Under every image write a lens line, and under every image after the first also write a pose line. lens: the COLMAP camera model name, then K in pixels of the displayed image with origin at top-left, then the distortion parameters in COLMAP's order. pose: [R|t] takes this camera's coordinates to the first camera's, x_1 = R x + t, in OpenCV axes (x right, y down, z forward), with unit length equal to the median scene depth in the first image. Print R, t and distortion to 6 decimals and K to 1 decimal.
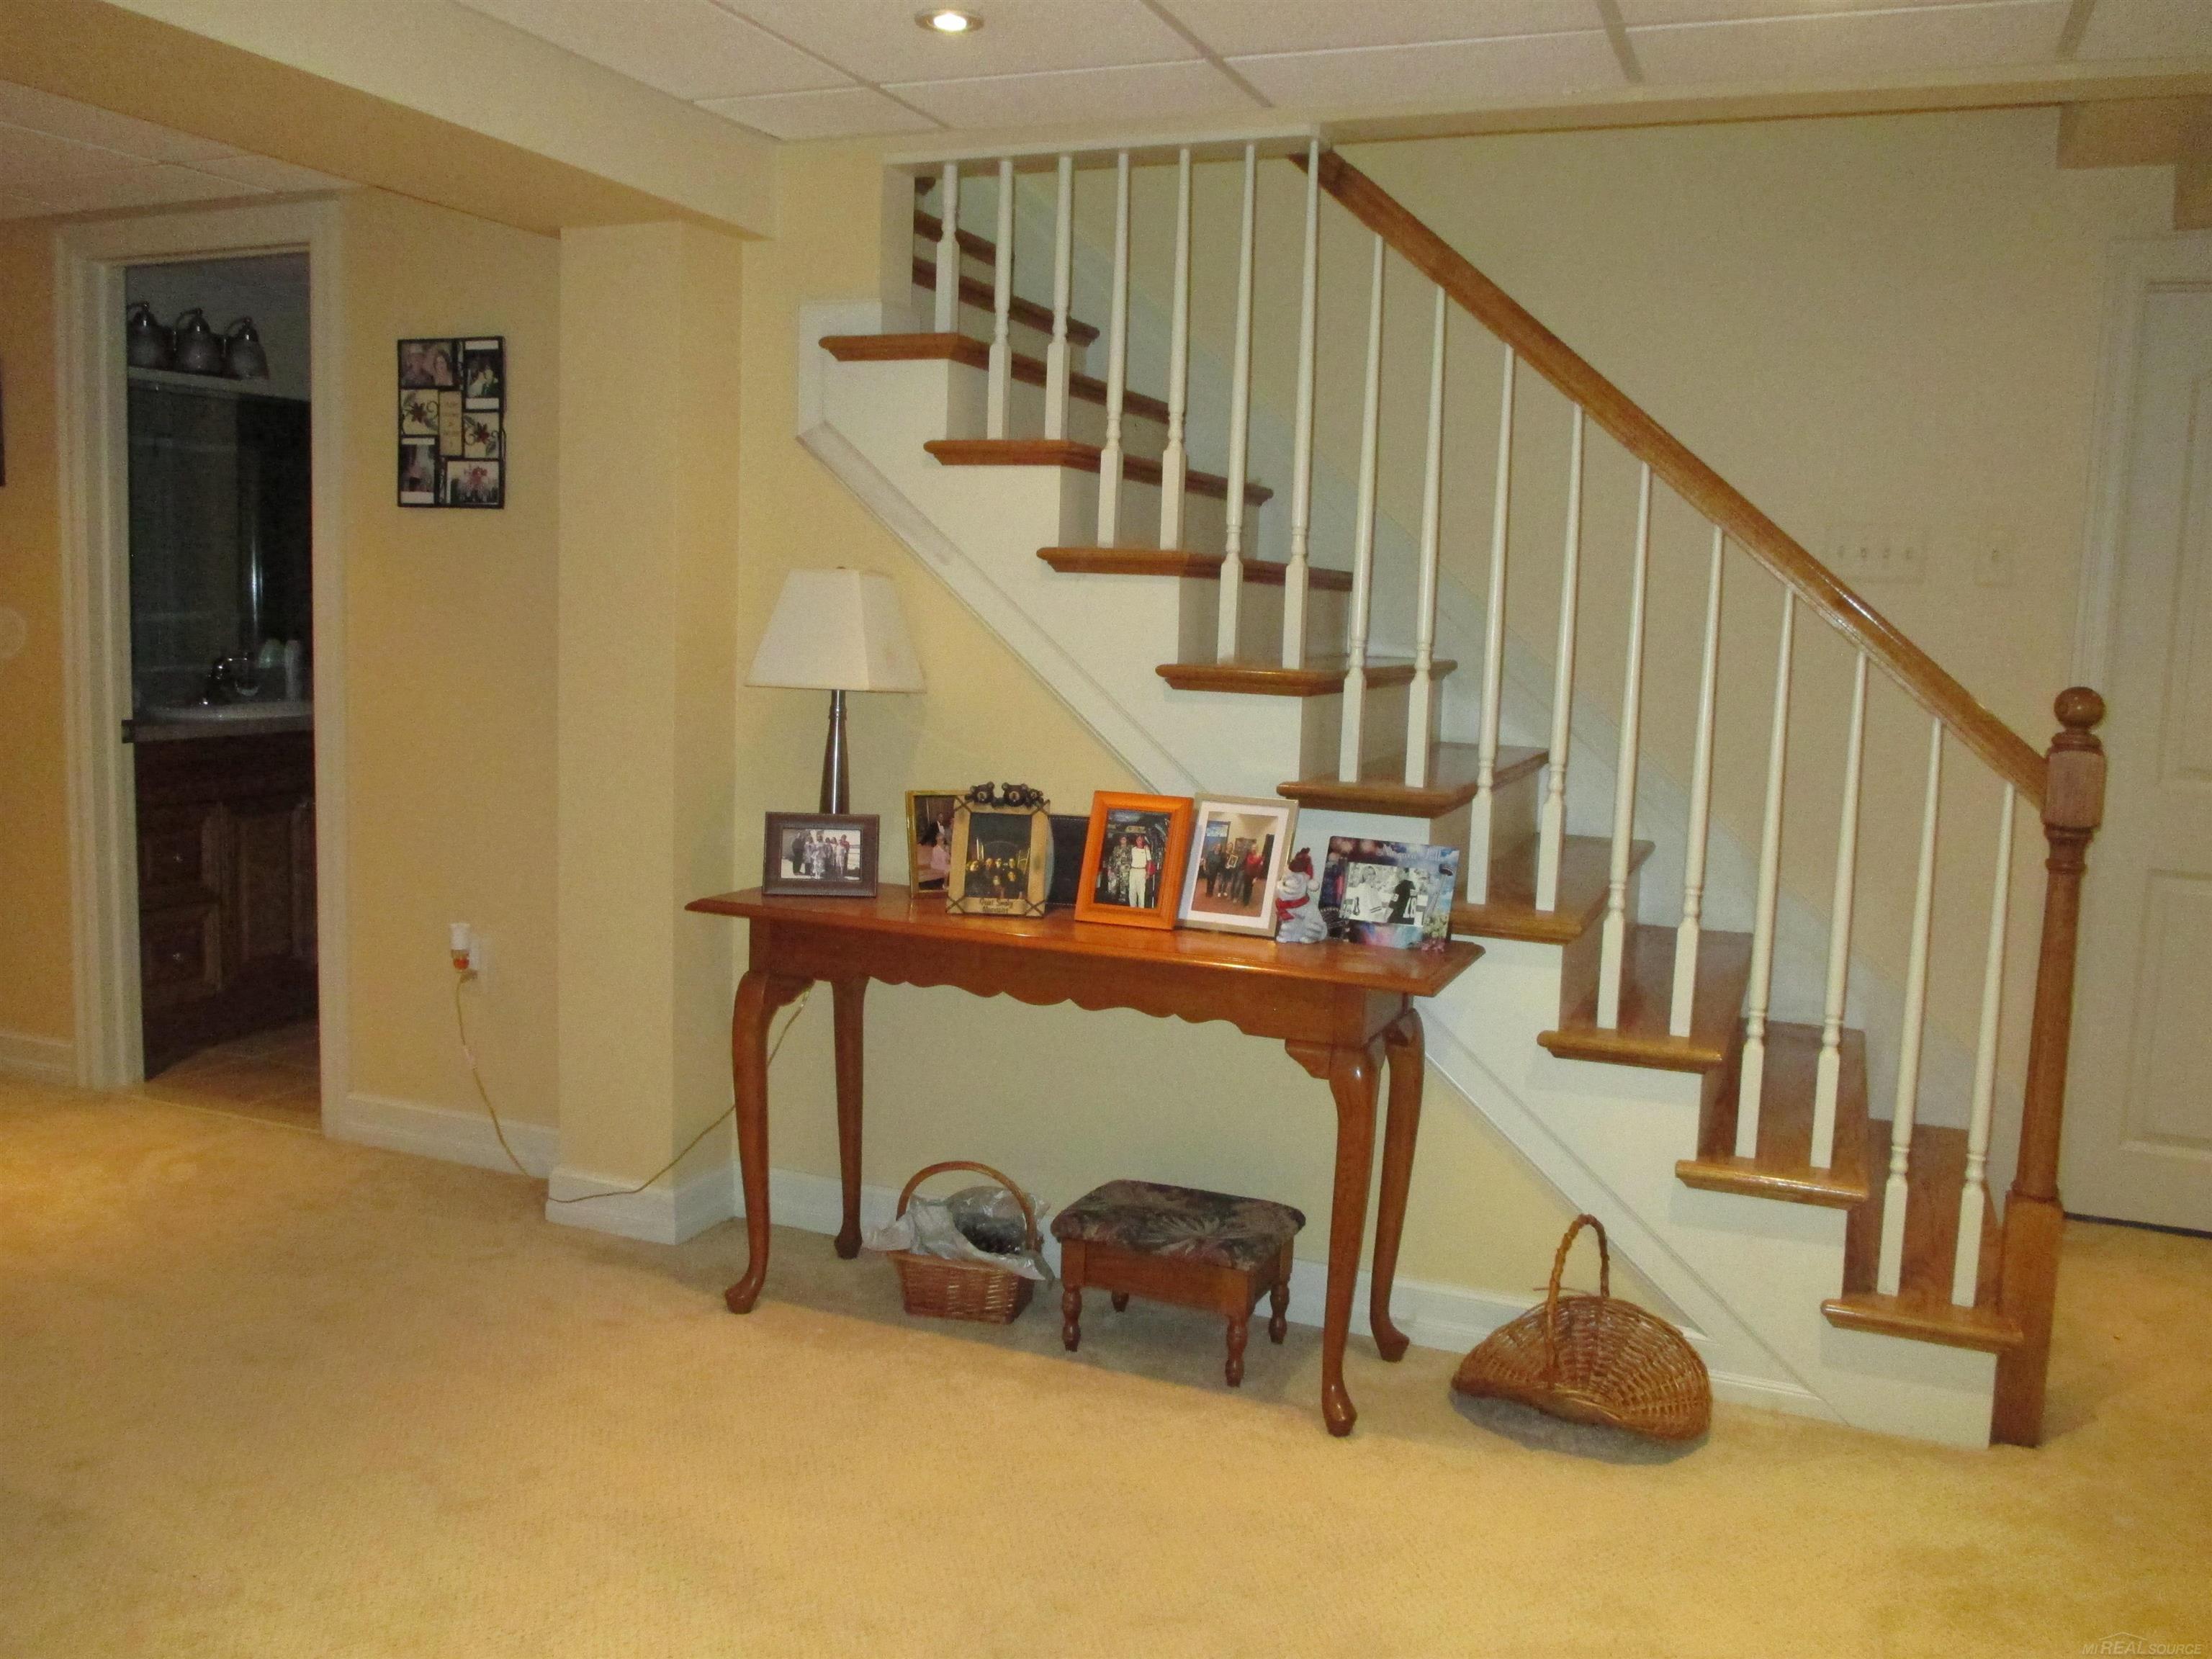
lens RADIAL K [[1782.7, 0, 1098.1], [0, 1782.7, 767.9], [0, 0, 1]] dist [-0.029429, -0.003358]
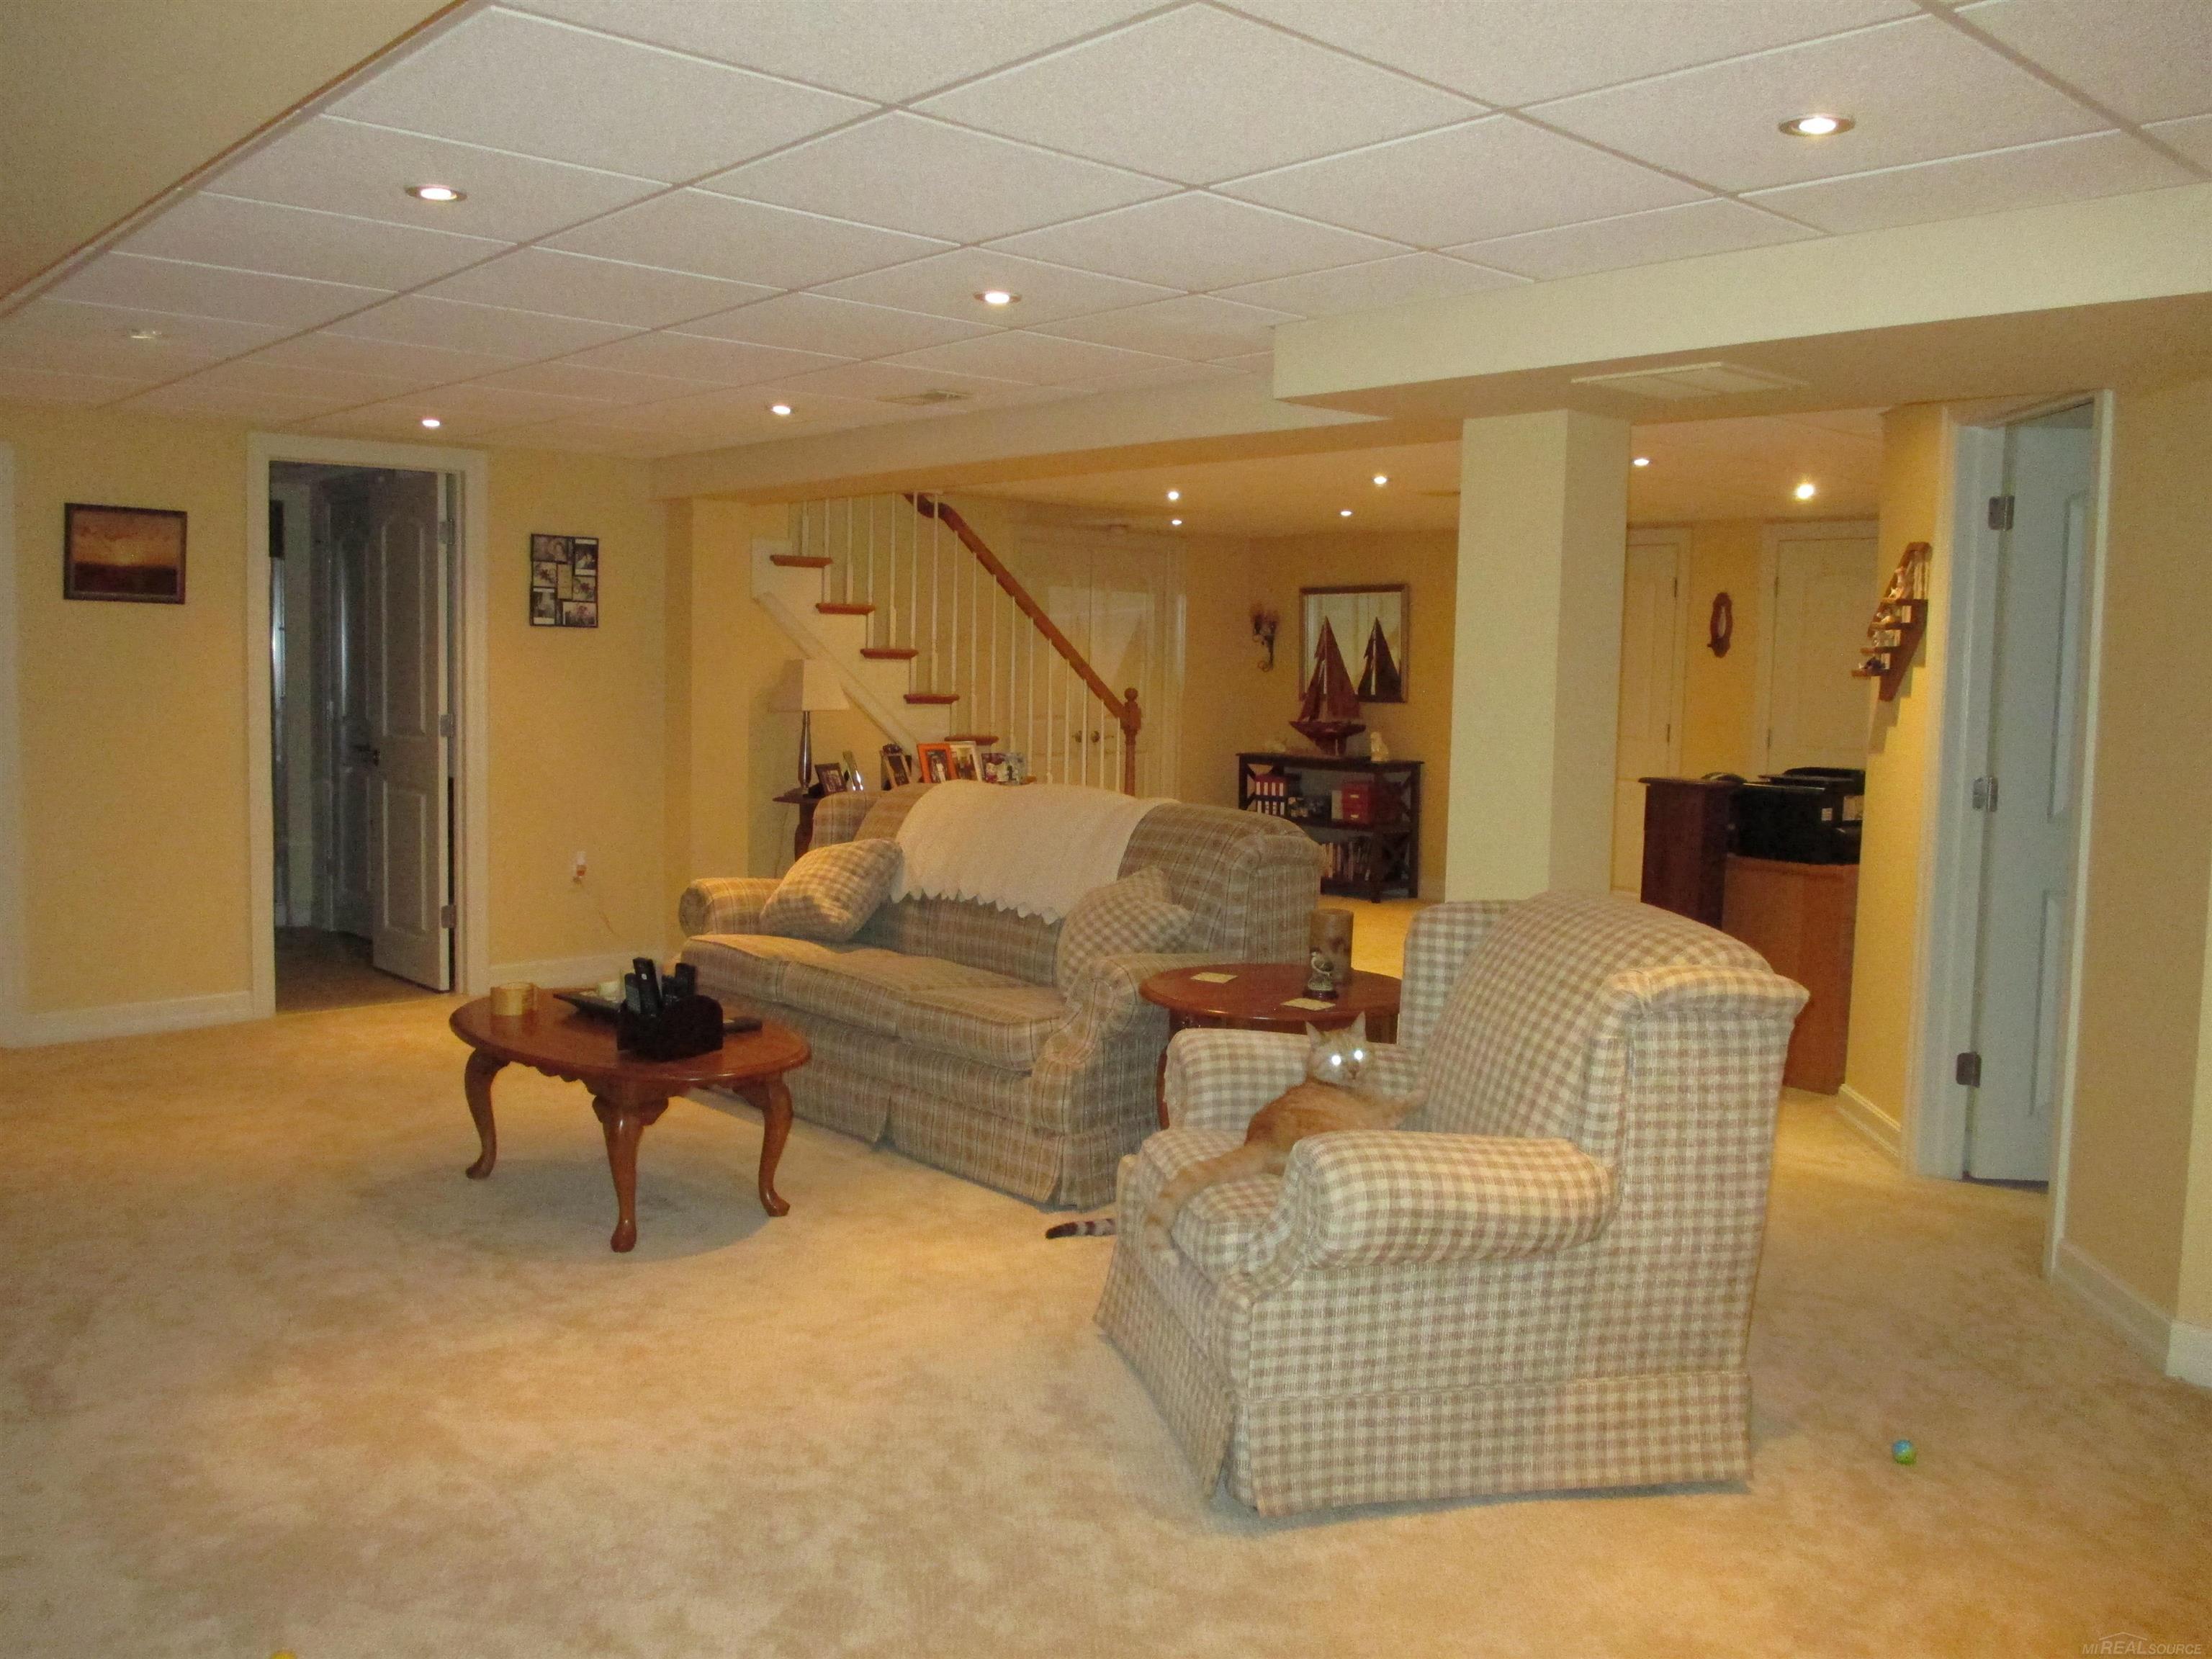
lens RADIAL K [[1853.8, 0, 1106.8], [0, 1853.8, 793.6], [0, 0, 1]] dist [-0.014364, 0.020420]
pose [[0.419277, -0.091334, 0.903252, -3.017315], [0.085106, 0.994499, 0.061056, -0.069464], [-0.903860, 0.051273, 0.424744, -0.515961]]
